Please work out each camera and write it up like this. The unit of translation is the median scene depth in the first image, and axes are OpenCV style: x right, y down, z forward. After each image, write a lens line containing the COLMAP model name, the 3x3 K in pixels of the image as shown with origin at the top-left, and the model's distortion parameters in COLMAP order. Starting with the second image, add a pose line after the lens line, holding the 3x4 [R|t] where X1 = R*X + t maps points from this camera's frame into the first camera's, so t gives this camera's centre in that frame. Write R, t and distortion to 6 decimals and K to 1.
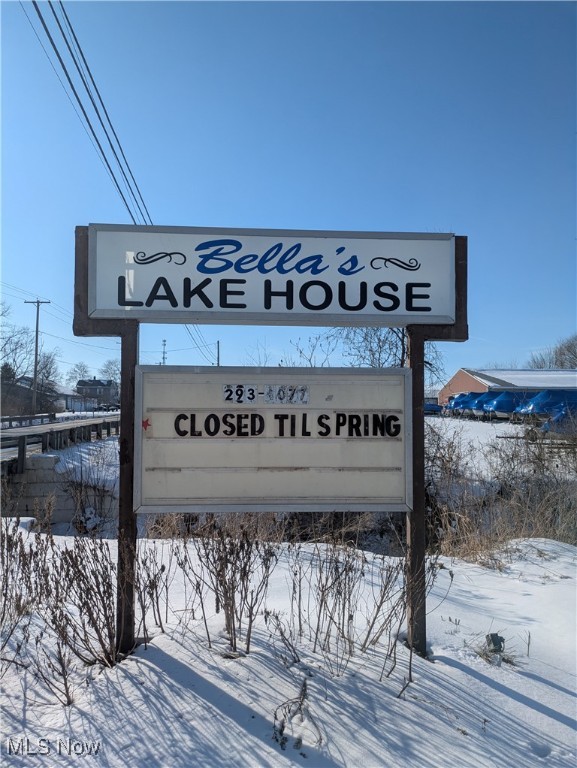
lens RADIAL K [[564.1, 0, 274.8], [0, 564.1, 405.2], [0, 0, 1]] dist [0.026726, 0.001024]
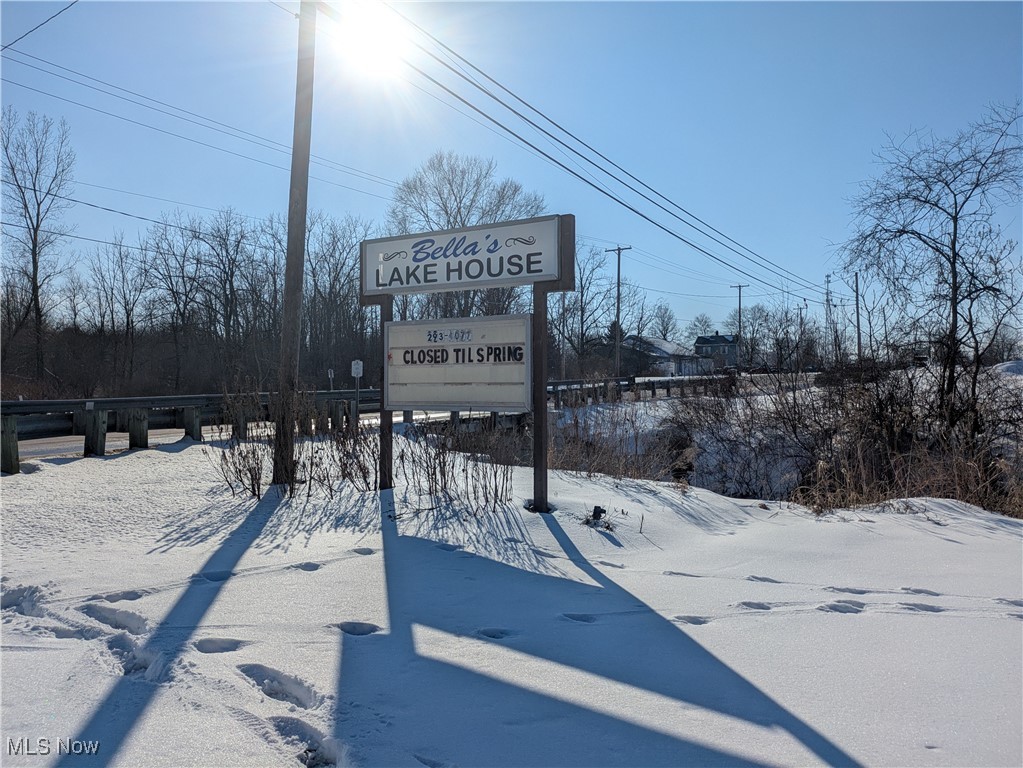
lens RADIAL K [[753.9, 0, 512.0], [0, 753.9, 383.2], [0, 0, 1]] dist [0.049991, -0.005717]
pose [[0.821102, -0.009284, -0.570706, 1.307928], [0.019362, 0.999745, 0.011595, 0.089481], [0.570453, -0.020571, 0.821072, -0.607432]]
